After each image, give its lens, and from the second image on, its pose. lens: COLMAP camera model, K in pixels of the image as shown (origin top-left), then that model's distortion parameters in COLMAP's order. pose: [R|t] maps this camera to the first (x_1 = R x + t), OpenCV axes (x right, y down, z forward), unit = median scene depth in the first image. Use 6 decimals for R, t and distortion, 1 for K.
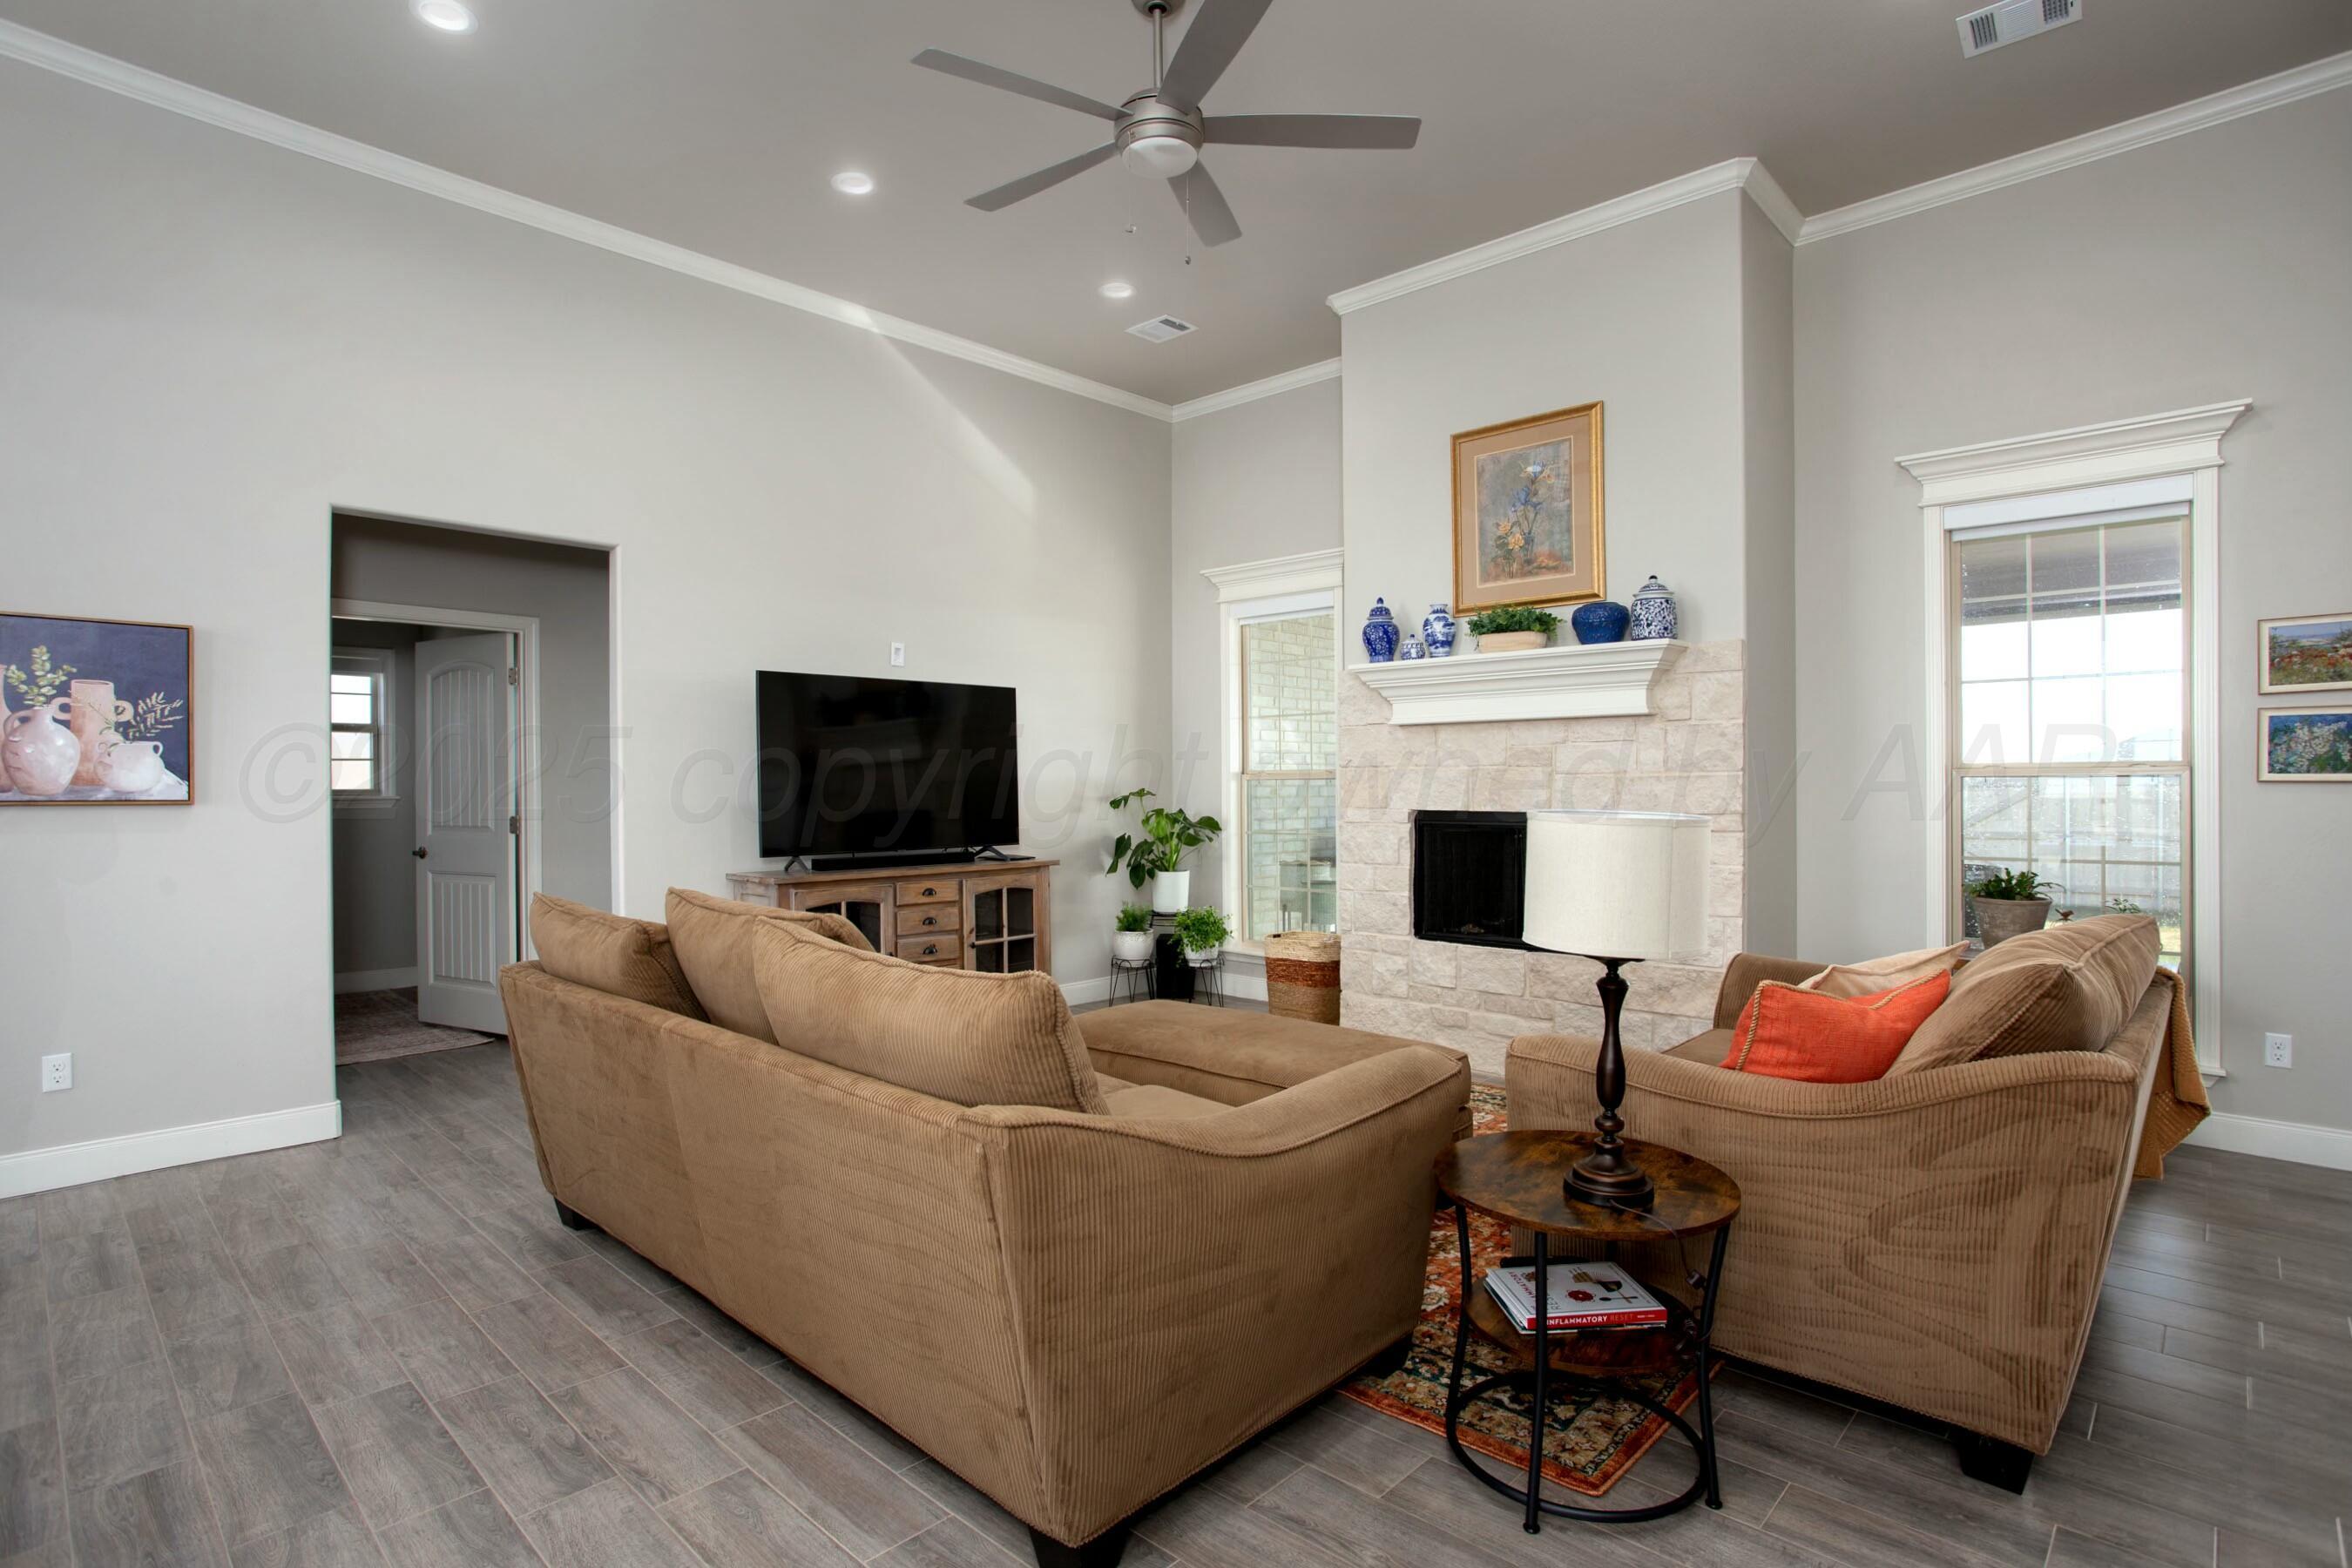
lens RADIAL K [[1168.2, 0, 1193.3], [0, 1168.2, 786.1], [0, 0, 1]] dist [-0.053127, 0.015454]
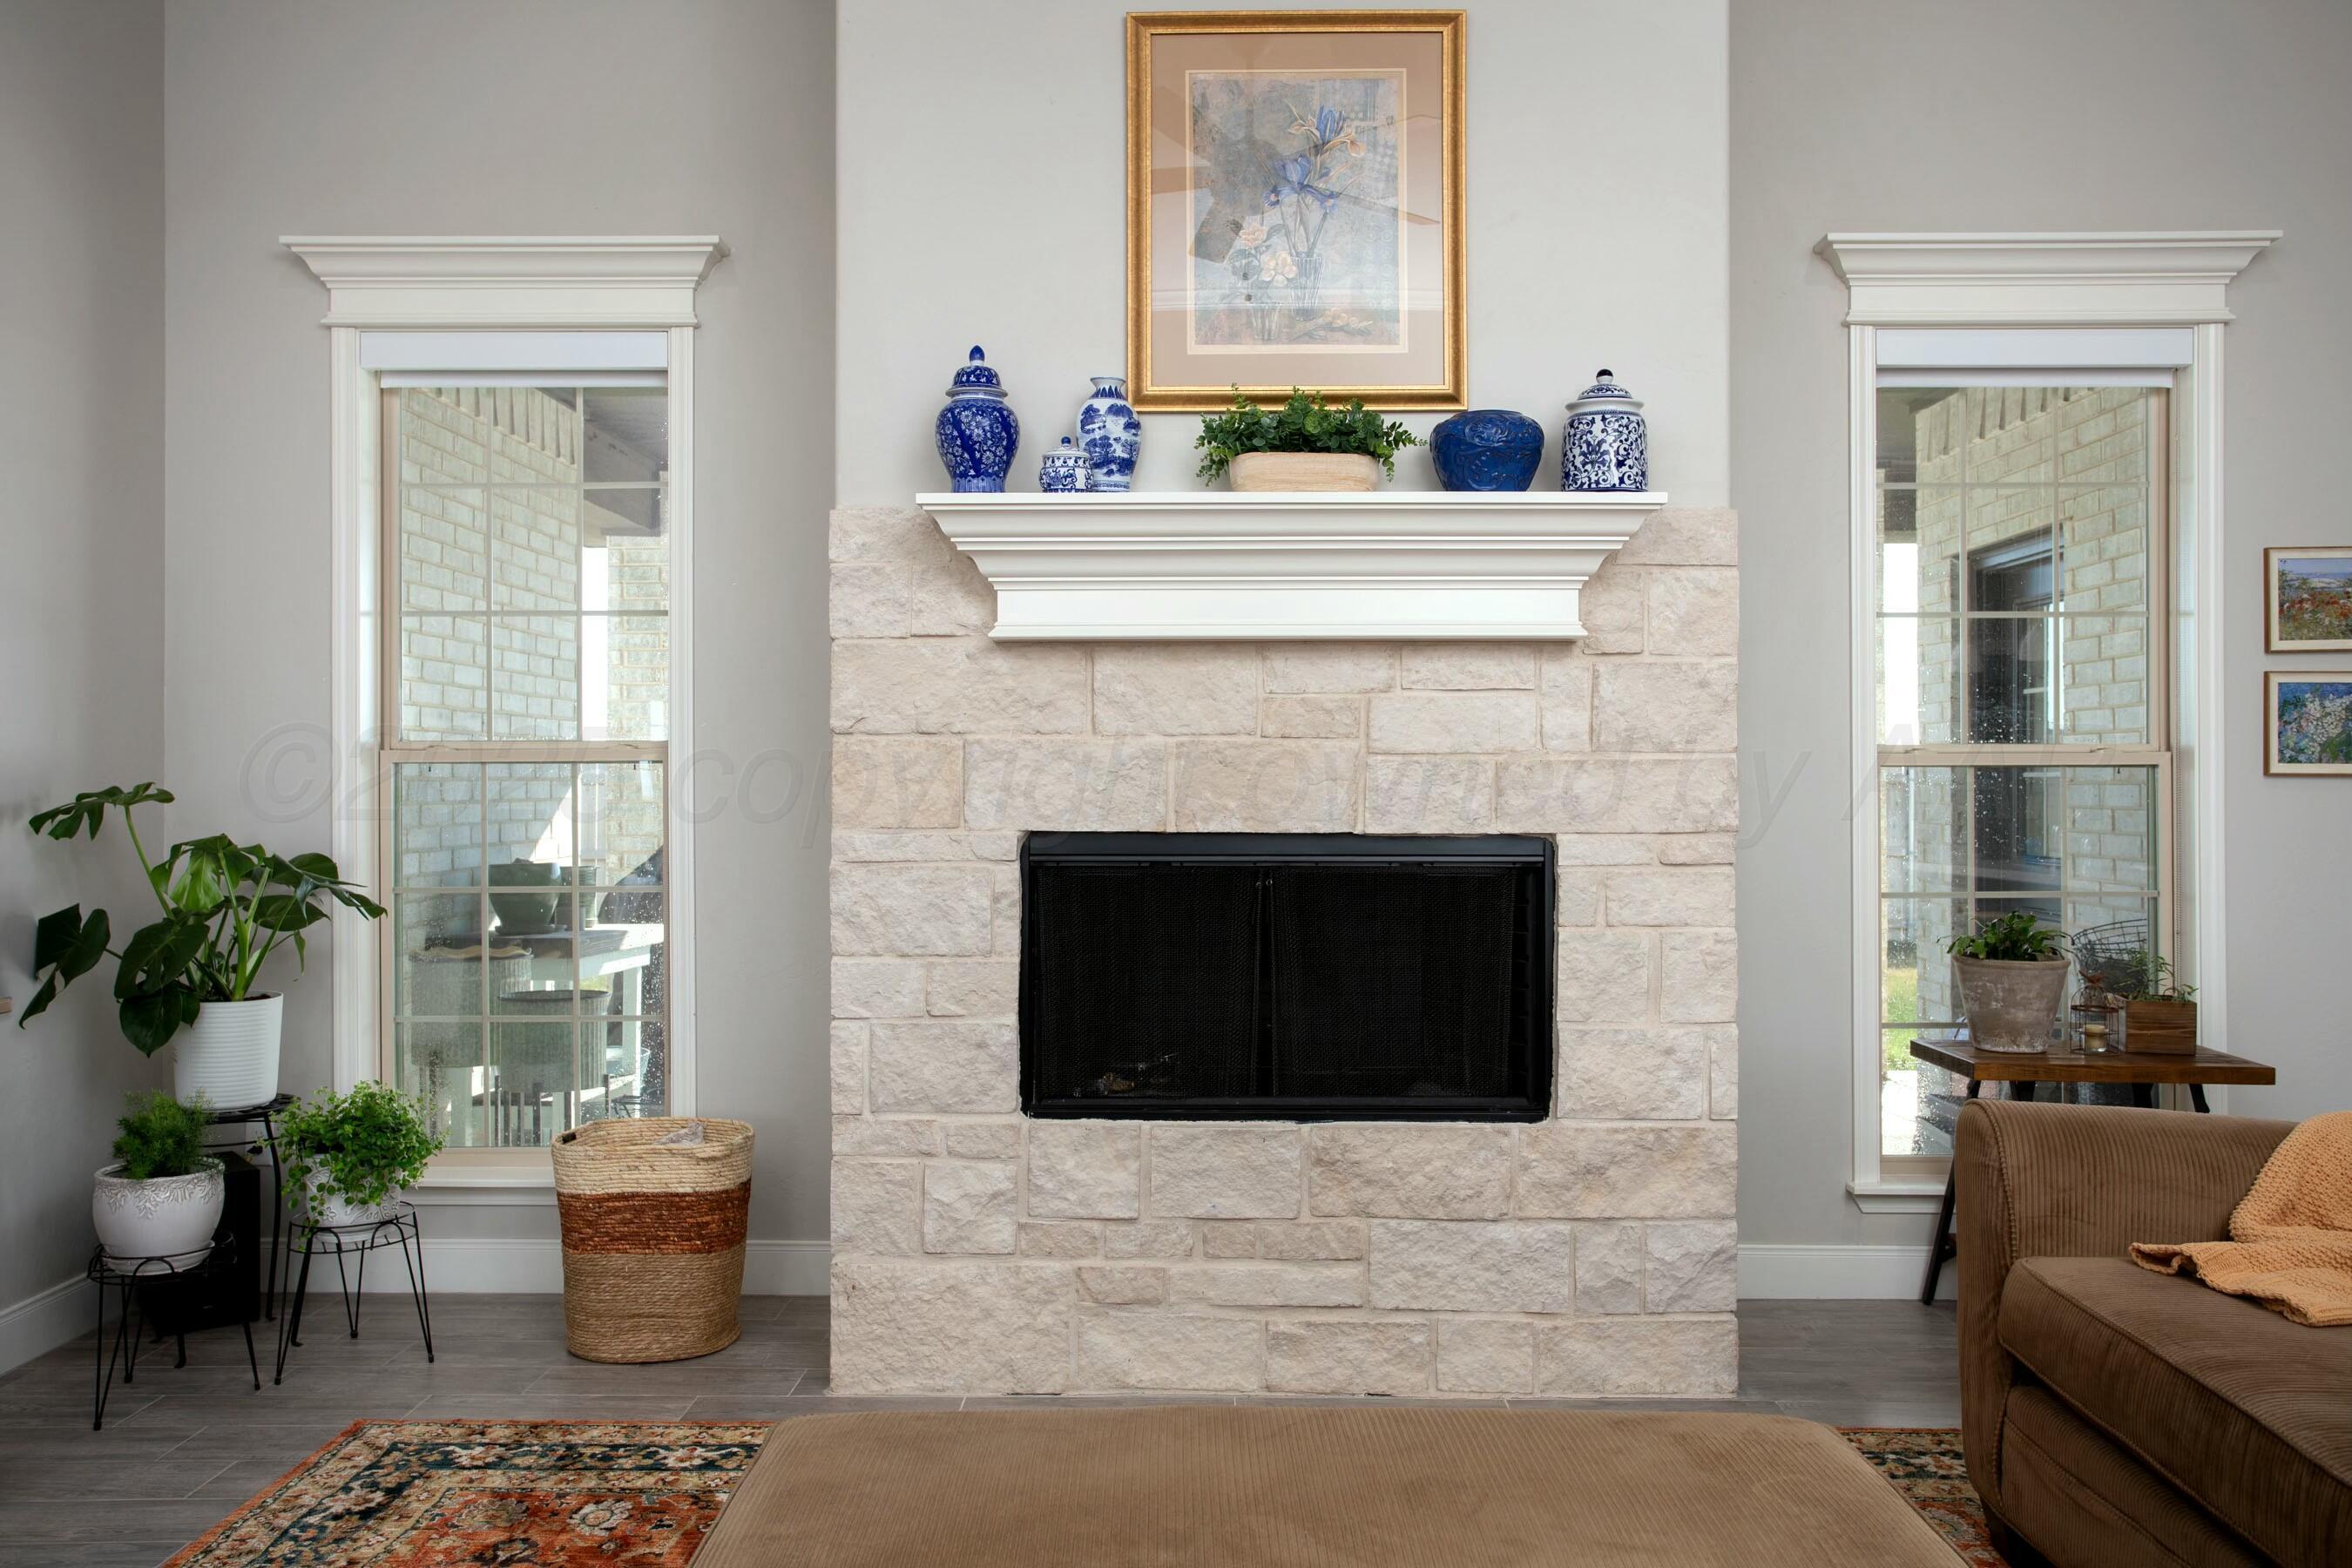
lens RADIAL K [[1844.1, 0, 1158.5], [0, 1844.1, 781.3], [0, 0, 1]] dist [-0.023179, 0.011732]
pose [[0.744206, 0.002771, 0.667944, -0.259243], [-0.001762, 0.999996, -0.002186, 0.002720], [-0.667948, 0.000450, 0.744208, 0.461039]]
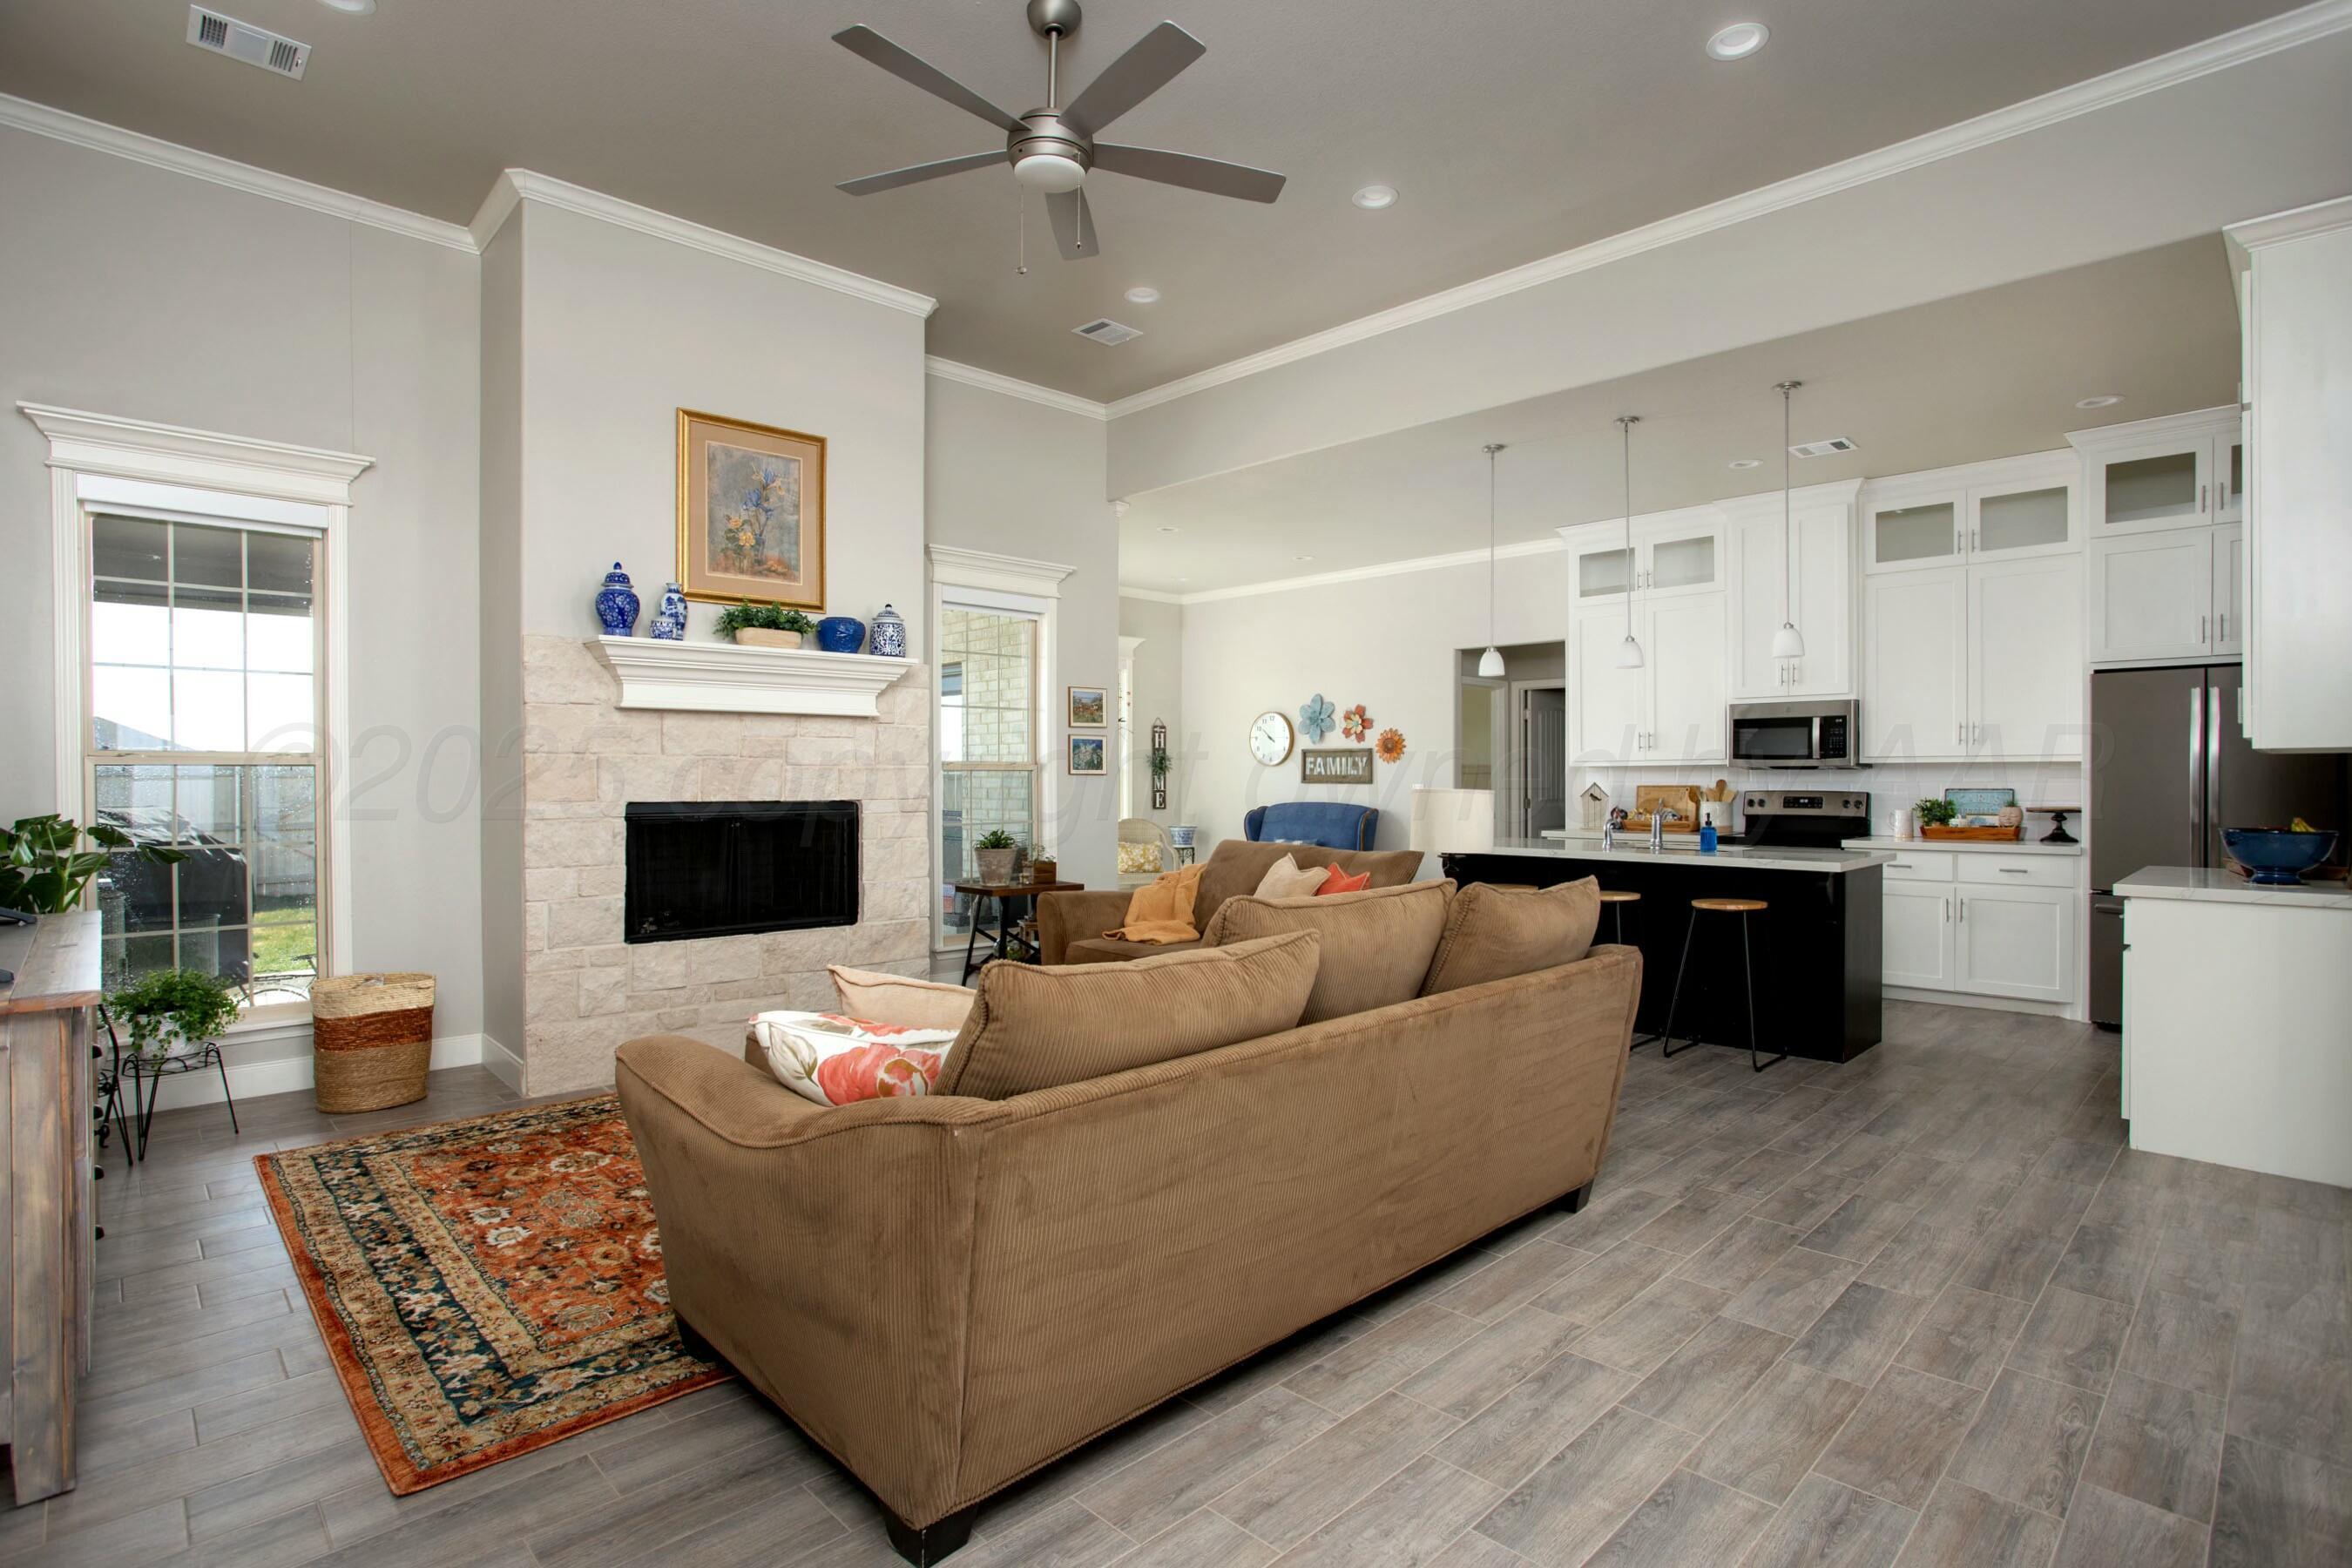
lens RADIAL K [[1168.2, 0, 1163.2], [0, 1168.2, 783.6], [0, 0, 1]] dist [-0.053127, 0.015454]
pose [[0.059106, -0.002522, 0.998248, -0.715897], [0.001393, 0.999996, 0.002444, 0.004669], [-0.998251, 0.001246, 0.059110, 0.559563]]
